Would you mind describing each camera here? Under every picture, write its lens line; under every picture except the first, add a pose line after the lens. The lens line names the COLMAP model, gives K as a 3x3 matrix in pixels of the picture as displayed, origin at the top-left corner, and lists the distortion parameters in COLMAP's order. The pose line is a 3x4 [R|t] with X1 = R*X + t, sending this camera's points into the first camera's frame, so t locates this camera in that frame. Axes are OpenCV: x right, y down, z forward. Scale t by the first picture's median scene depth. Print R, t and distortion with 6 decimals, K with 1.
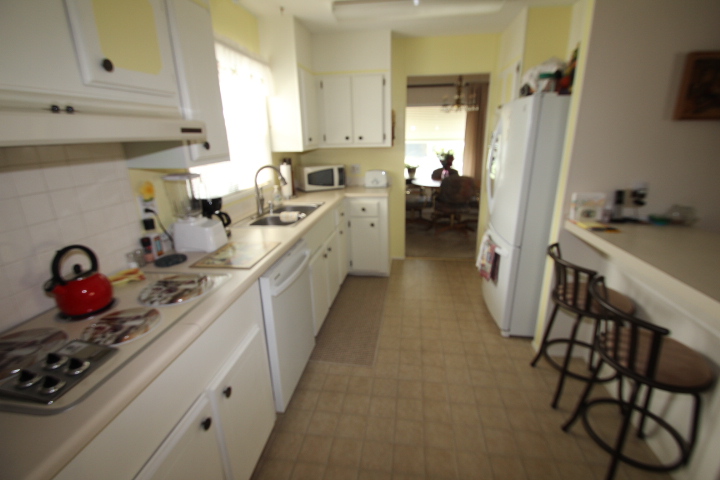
lens RADIAL K [[333.0, 0, 366.6], [0, 333.0, 239.0], [0, 0, 1]] dist [-0.002093, -0.004952]
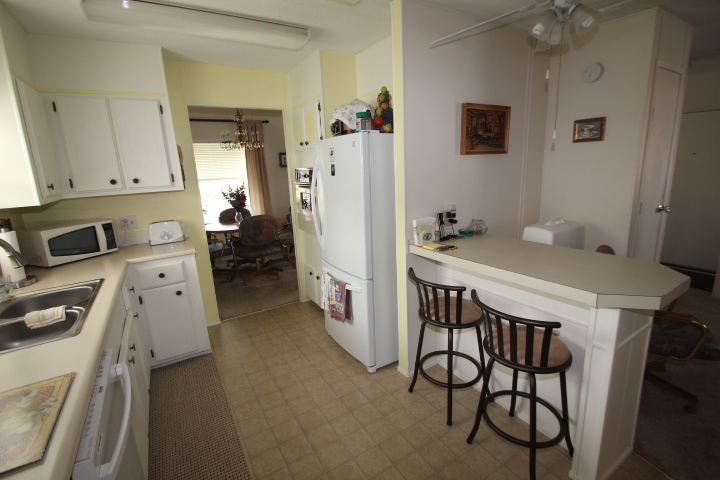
lens RADIAL K [[333.0, 0, 366.0], [0, 333.0, 239.7], [0, 0, 1]] dist [-0.002093, -0.004952]
pose [[0.767352, -0.155222, 0.622155, -0.137769], [0.220357, 0.975002, -0.028530, -0.058950], [-0.602173, 0.158989, 0.782374, 0.188754]]
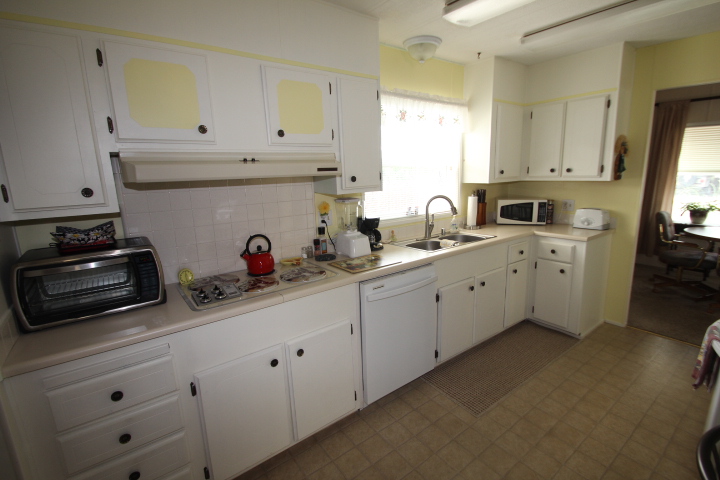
lens RADIAL K [[333.0, 0, 366.7], [0, 333.0, 241.4], [0, 0, 1]] dist [-0.002093, -0.004952]
pose [[0.696946, 0.148375, -0.701606, 0.326674], [-0.200019, 0.979755, 0.008508, -0.032050], [0.688664, 0.134405, 0.712514, 0.060982]]
